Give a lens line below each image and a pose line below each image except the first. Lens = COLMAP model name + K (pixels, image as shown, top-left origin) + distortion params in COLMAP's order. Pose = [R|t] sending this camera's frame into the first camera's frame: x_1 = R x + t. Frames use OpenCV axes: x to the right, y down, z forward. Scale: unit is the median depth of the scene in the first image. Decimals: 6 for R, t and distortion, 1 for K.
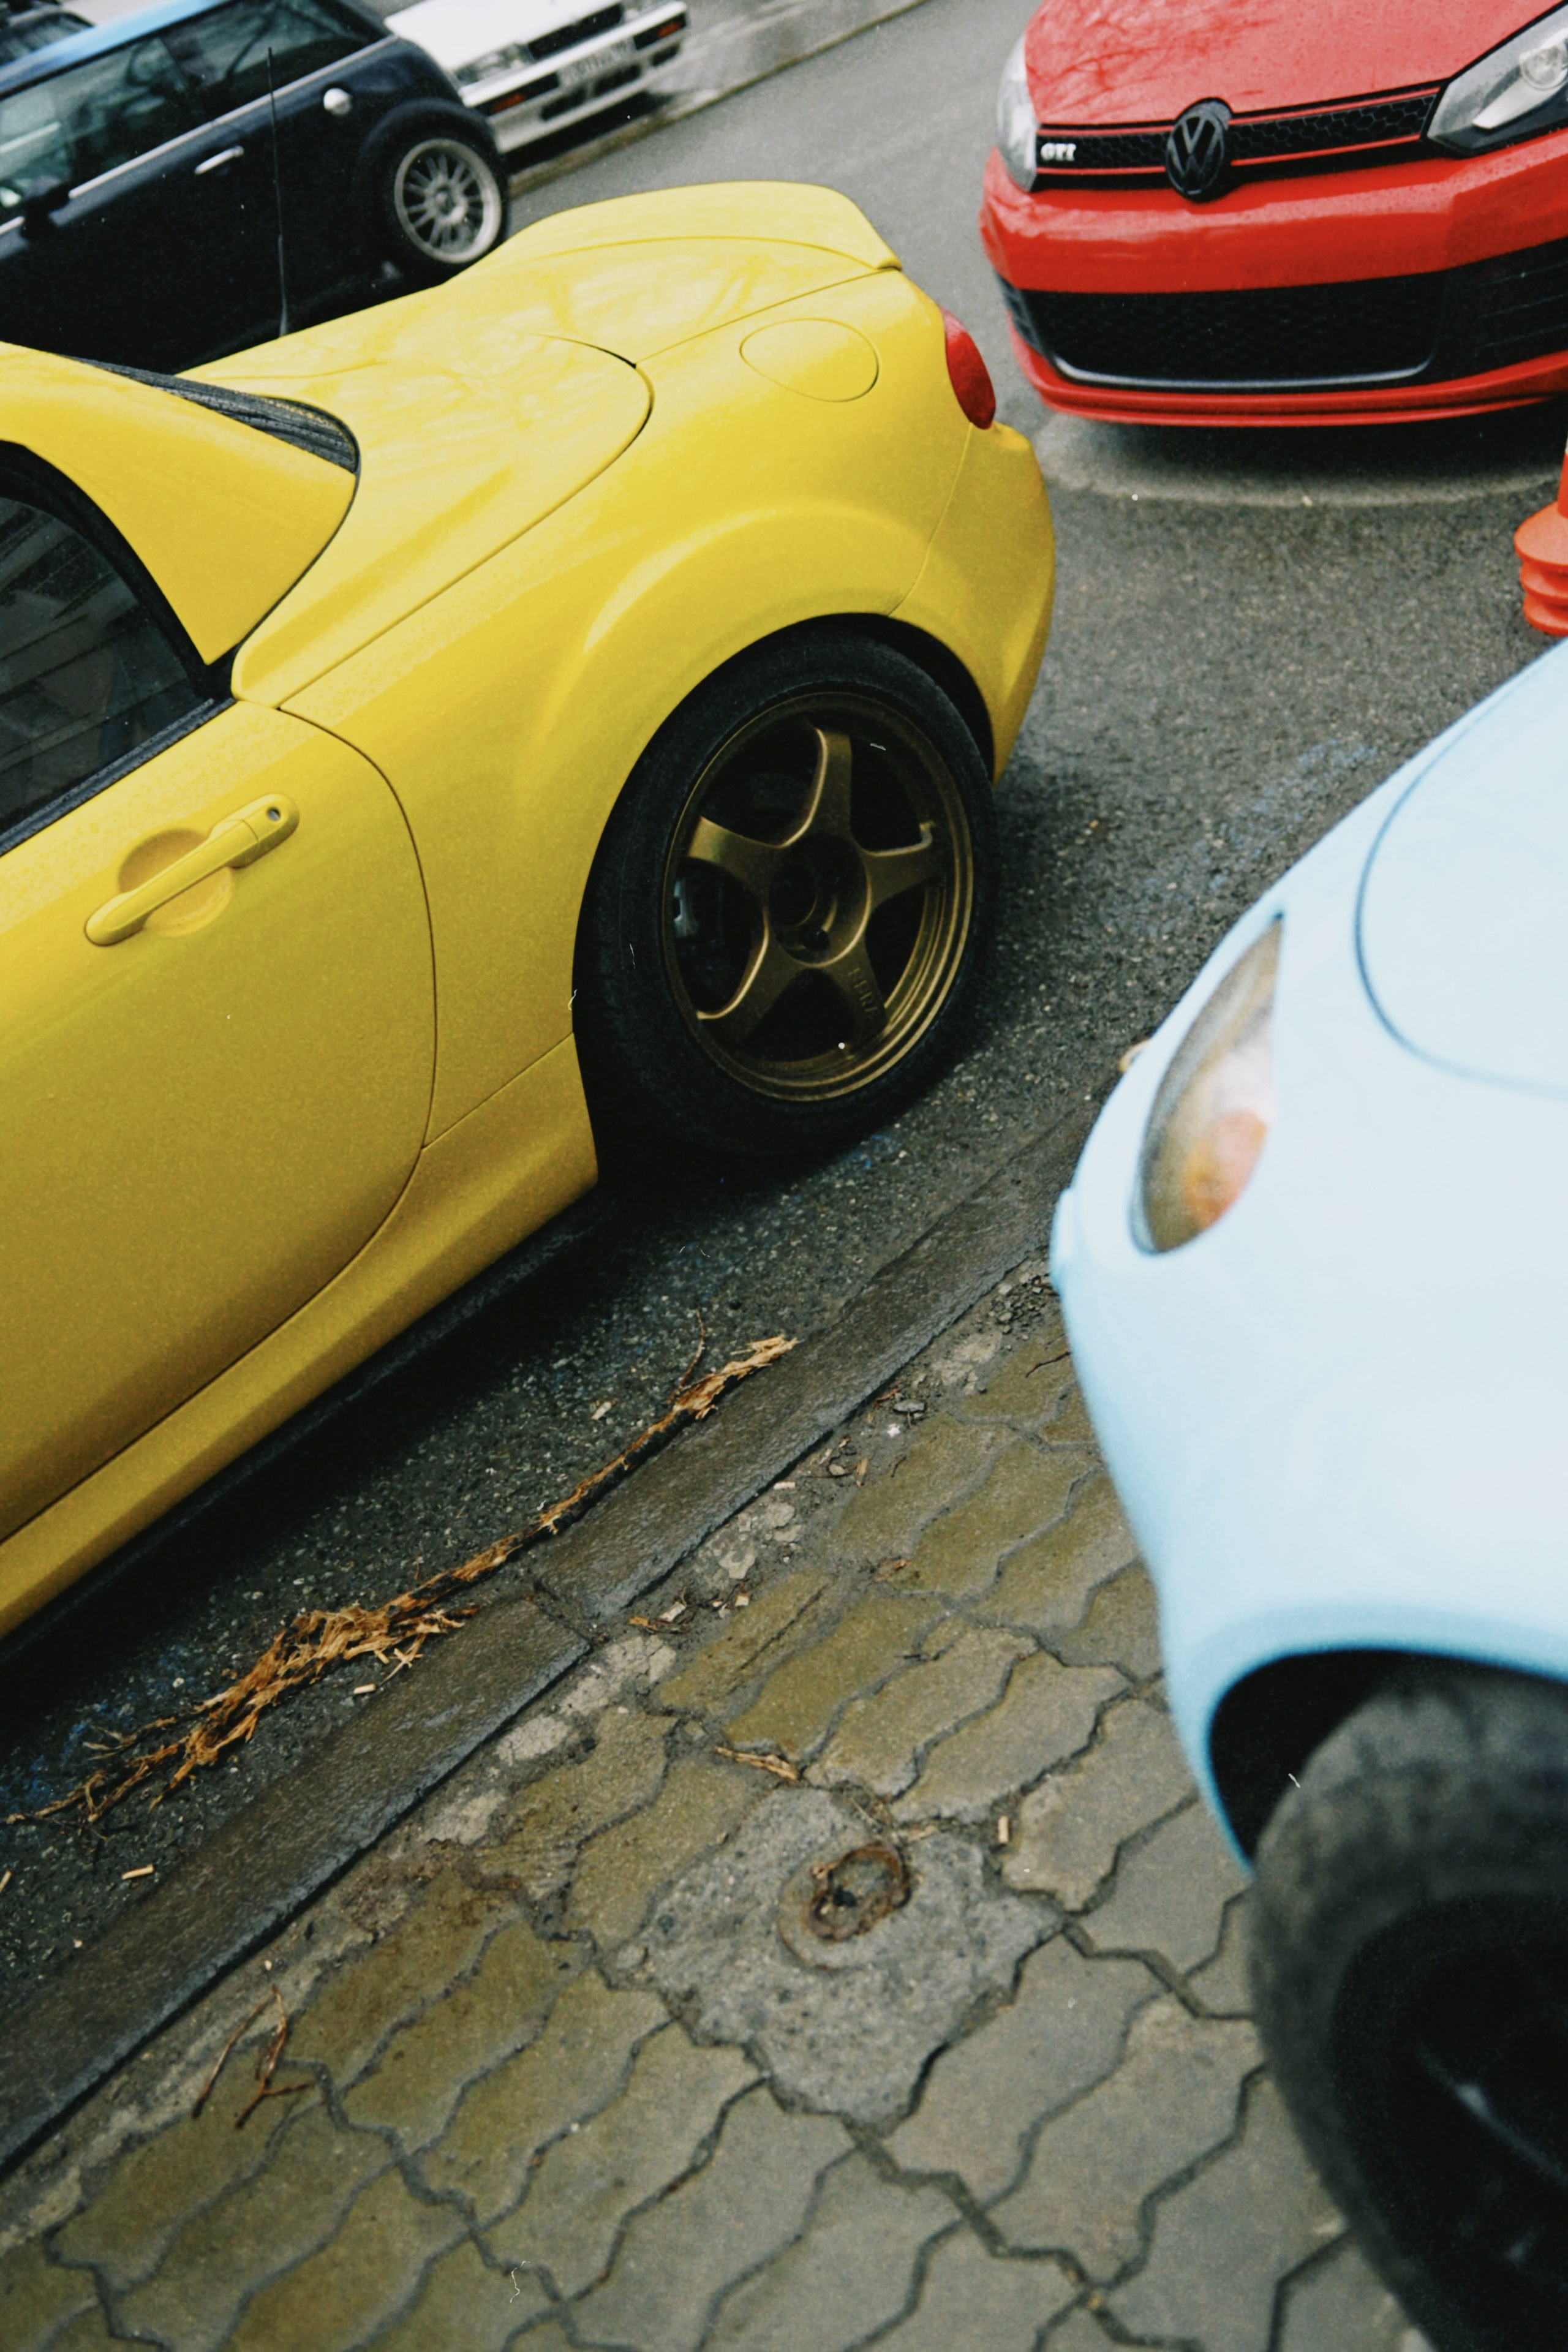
lens RADIAL K [[2321.2, 0, 778.6], [0, 2321.2, 1156.9], [0, 0, 1]] dist [0.008390, 0.008722]
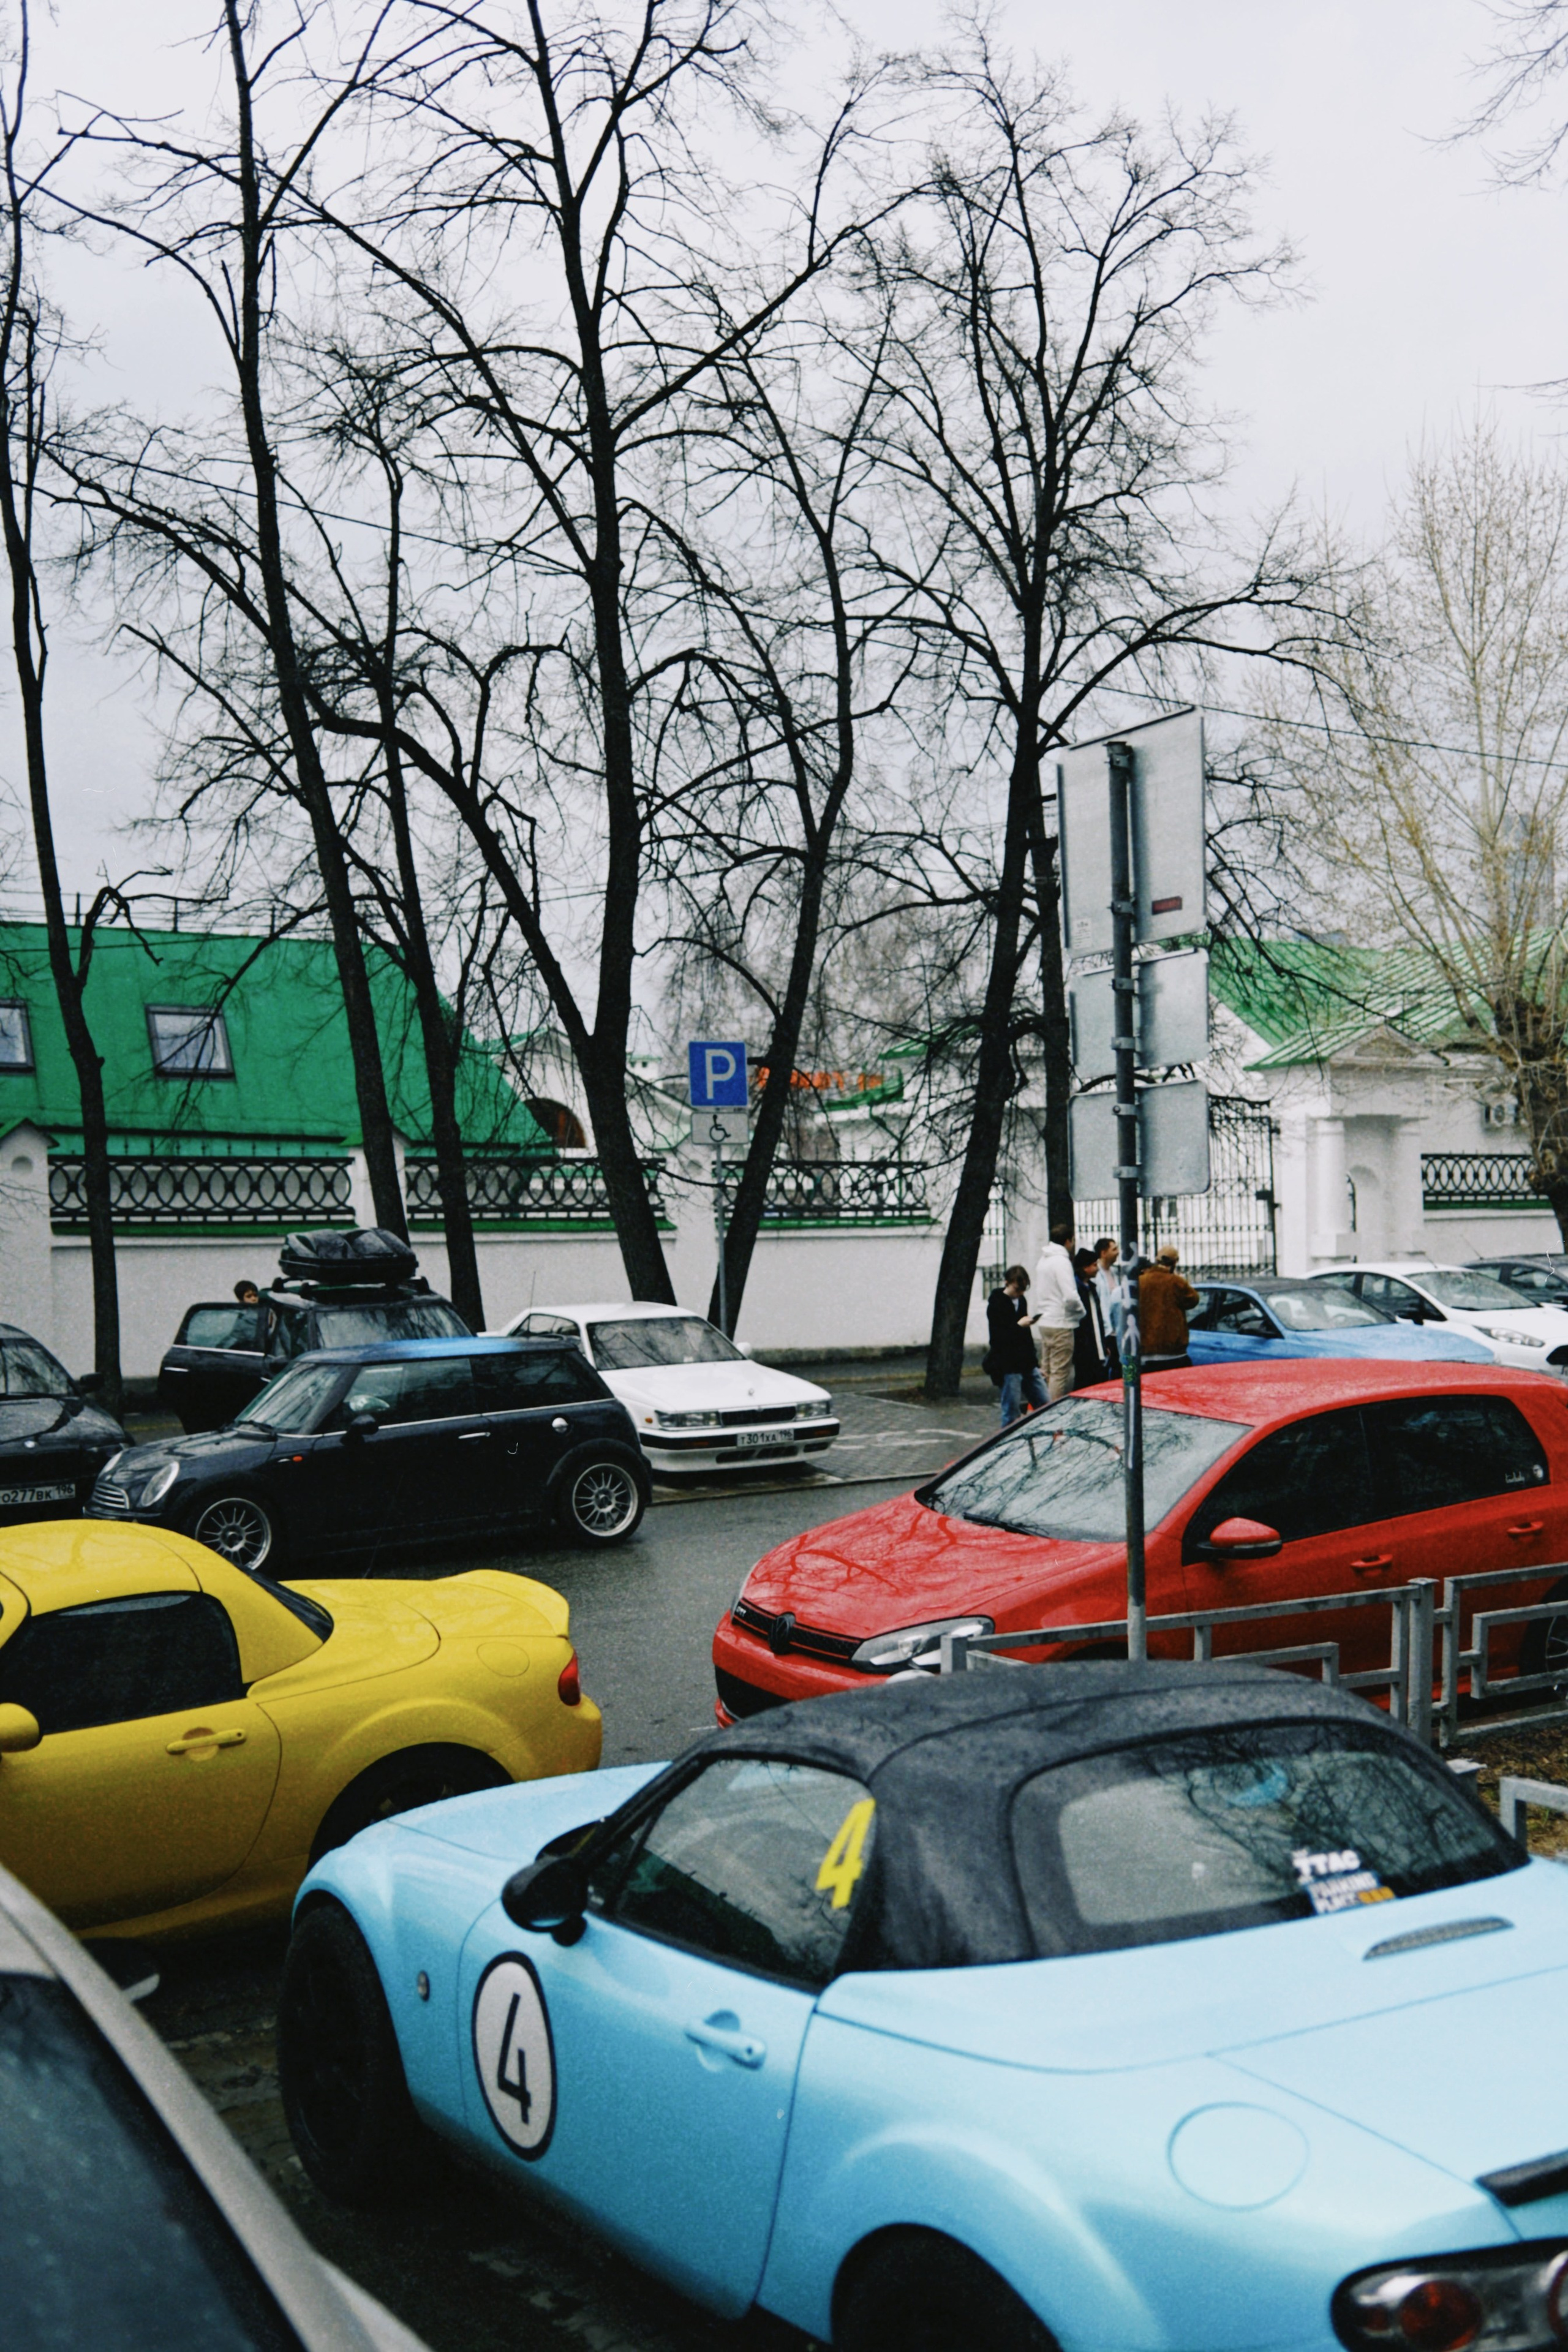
lens RADIAL K [[2321.2, 0, 778.6], [0, 2321.2, 1156.9], [0, 0, 1]] dist [0.008390, 0.008722]
pose [[0.943450, 0.282869, -0.172878, 0.133455], [-0.331468, 0.813588, -0.477706, 0.080760], [0.005524, 0.507996, 0.861342, -0.350200]]
